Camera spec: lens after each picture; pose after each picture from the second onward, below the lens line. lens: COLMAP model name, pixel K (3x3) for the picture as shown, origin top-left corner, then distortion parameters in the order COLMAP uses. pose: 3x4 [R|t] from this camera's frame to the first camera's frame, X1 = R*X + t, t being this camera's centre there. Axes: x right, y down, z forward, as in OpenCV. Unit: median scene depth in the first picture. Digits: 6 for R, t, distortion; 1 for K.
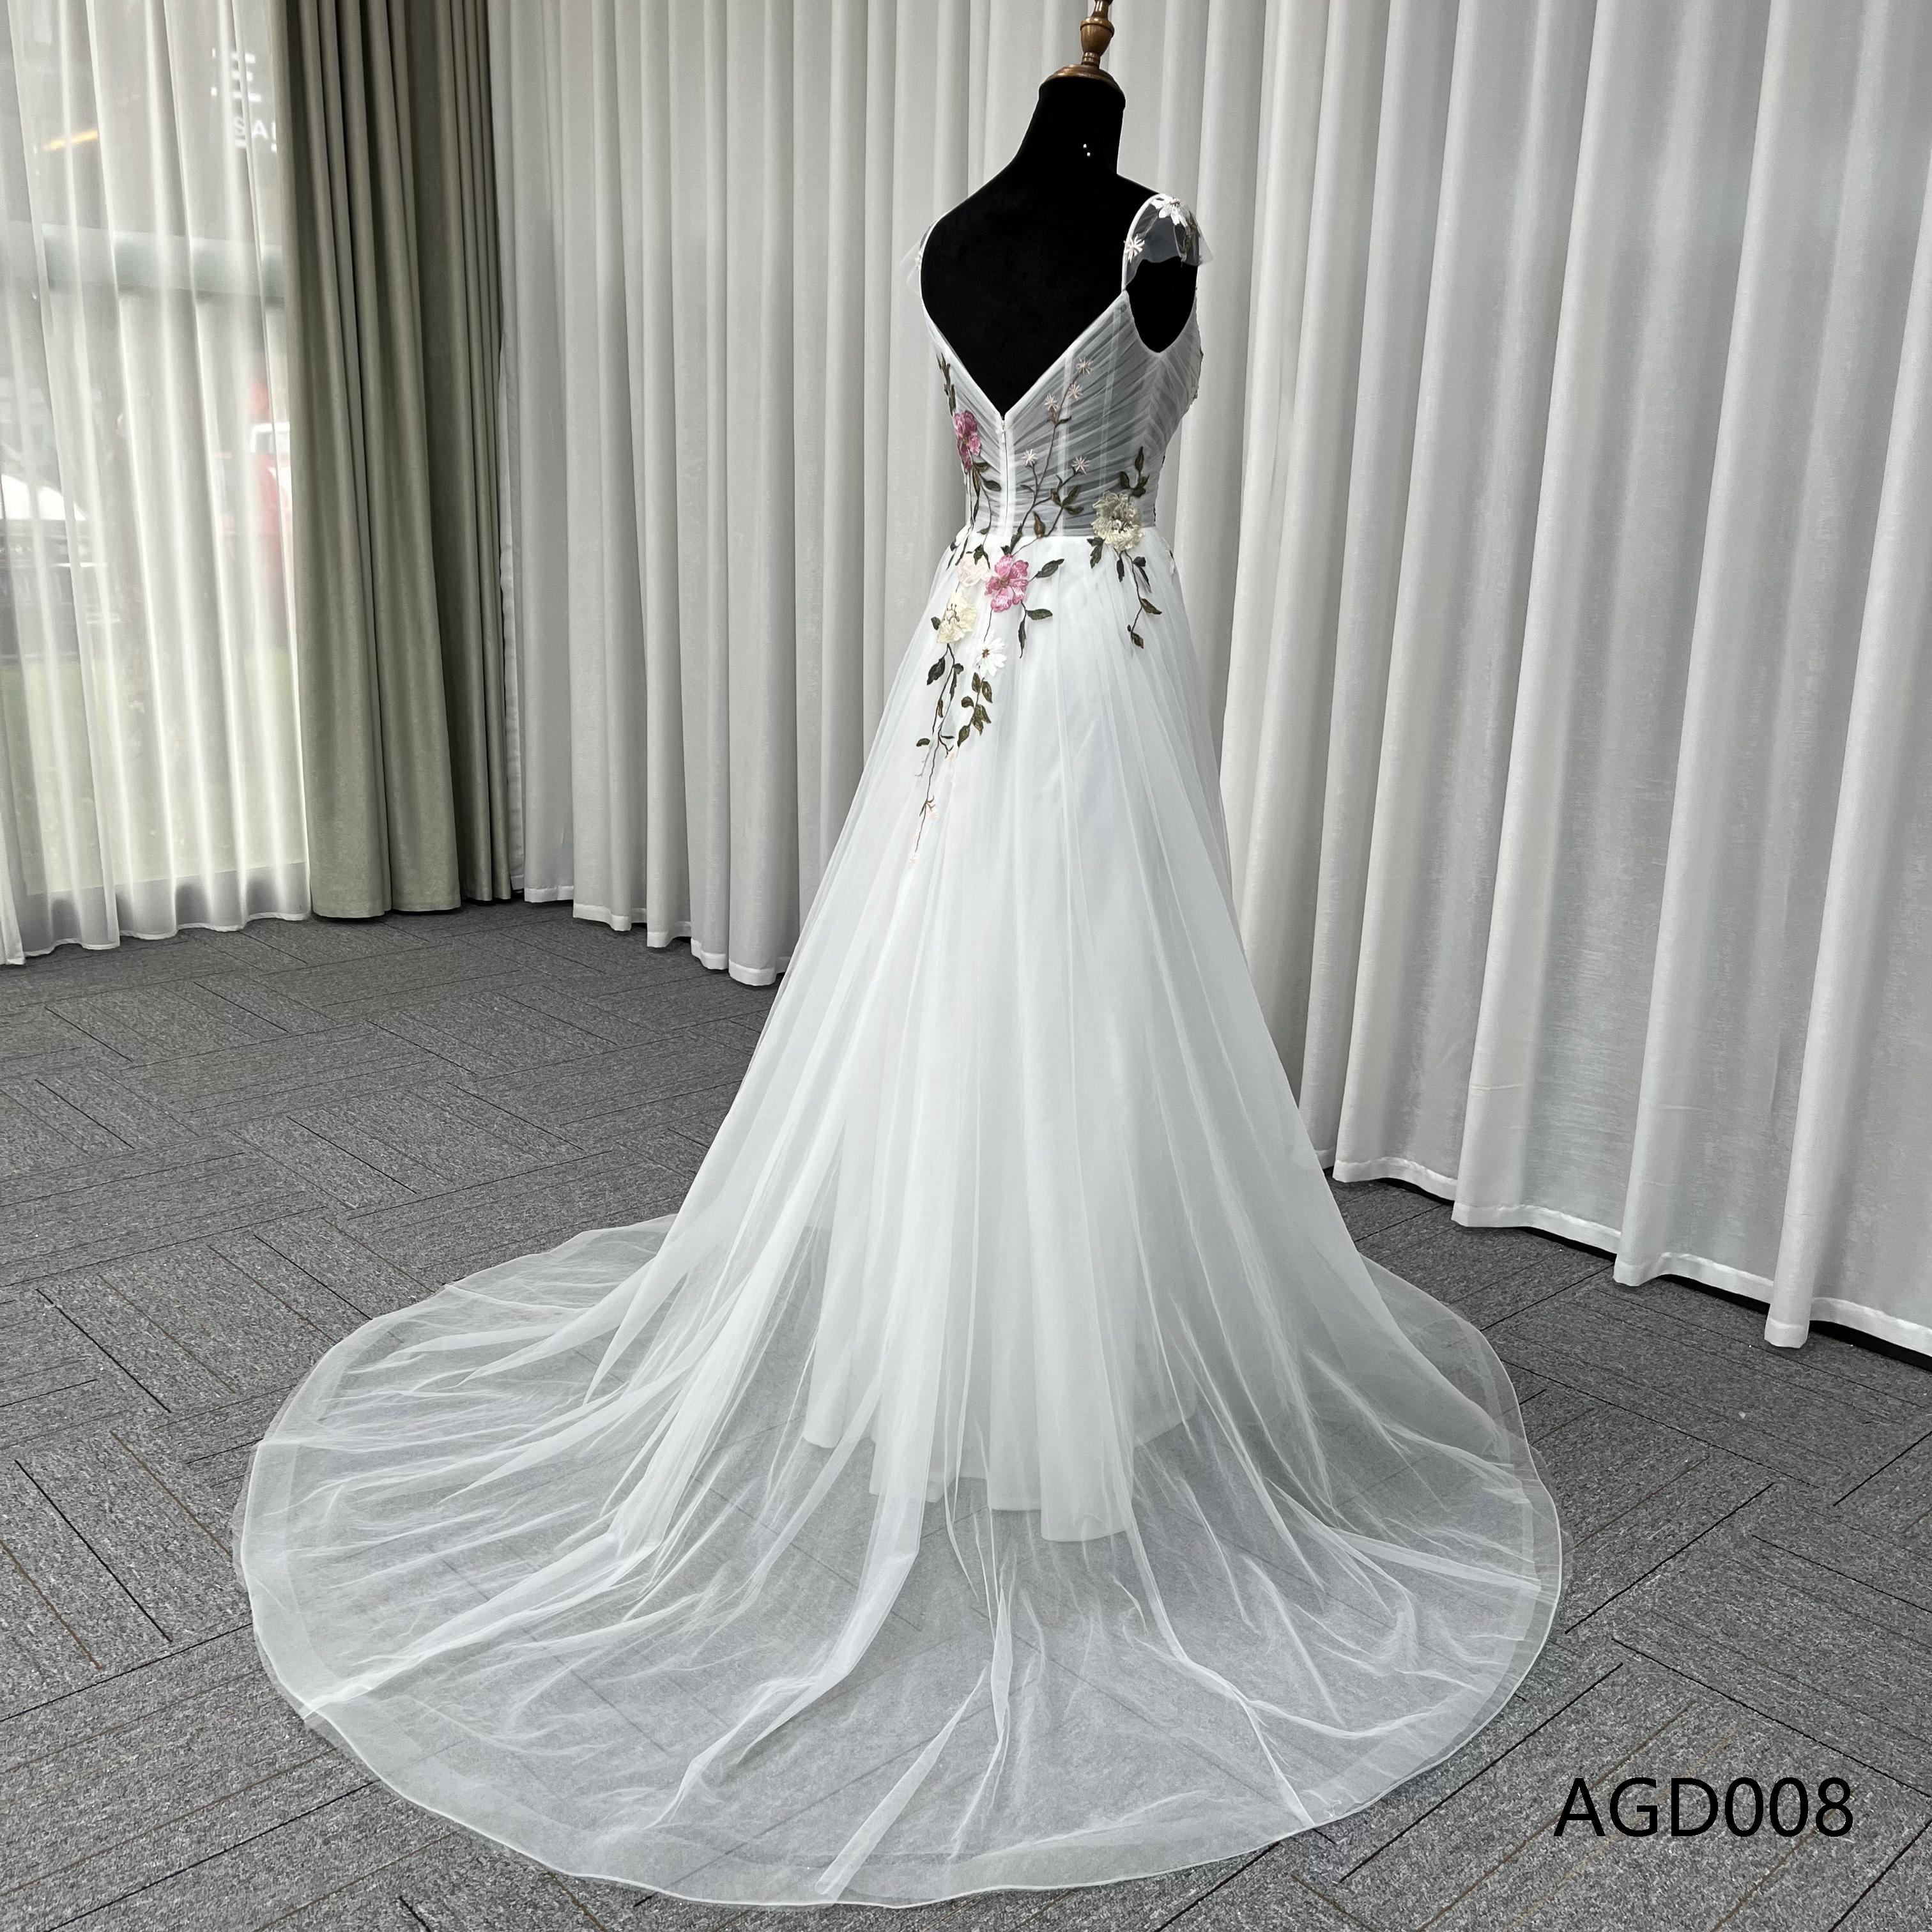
lens RADIAL K [[2055.8, 0, 1023.9], [0, 2055.8, 967.3], [0, 0, 1]] dist [0.054539, 0.002439]
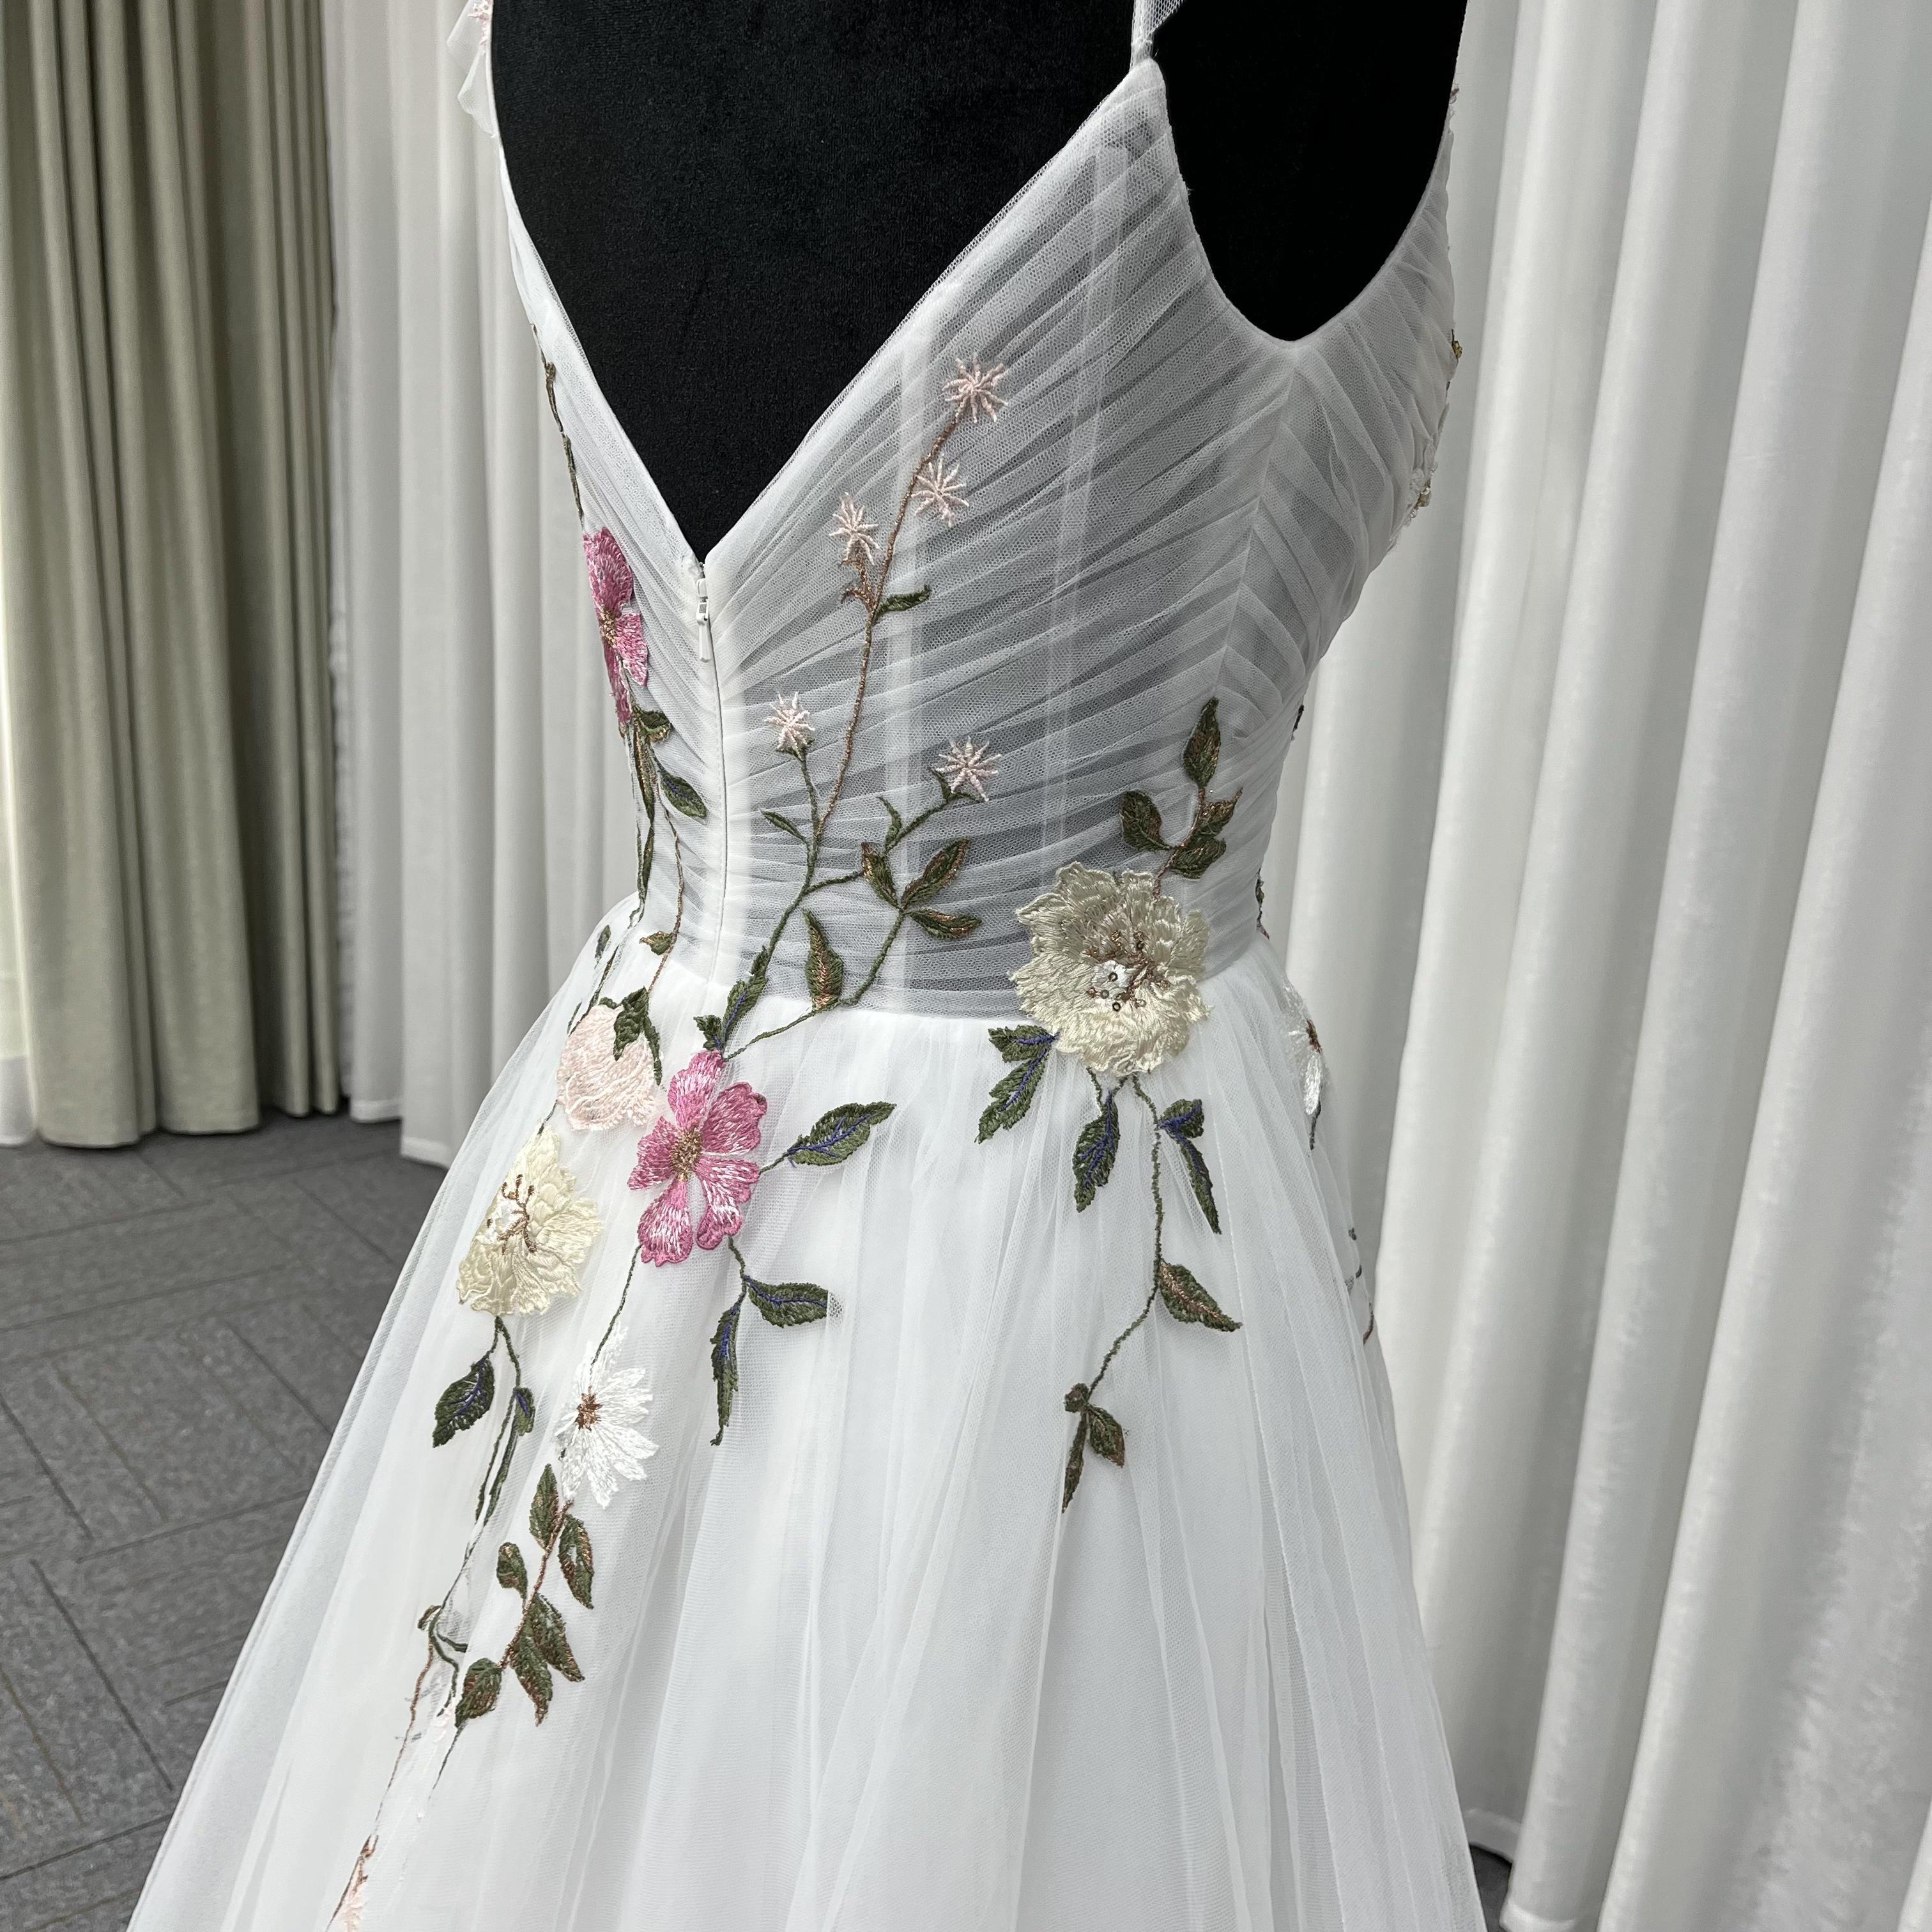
lens RADIAL K [[2129.6, 0, 966.0], [0, 2129.6, 966.0], [0, 0, 1]] dist [0.026060, -0.009228]
pose [[0.995816, 0.043274, -0.080487, 0.048888], [-0.043924, 0.999015, -0.006318, -0.213851], [0.080135, 0.009827, 0.996736, 0.724411]]
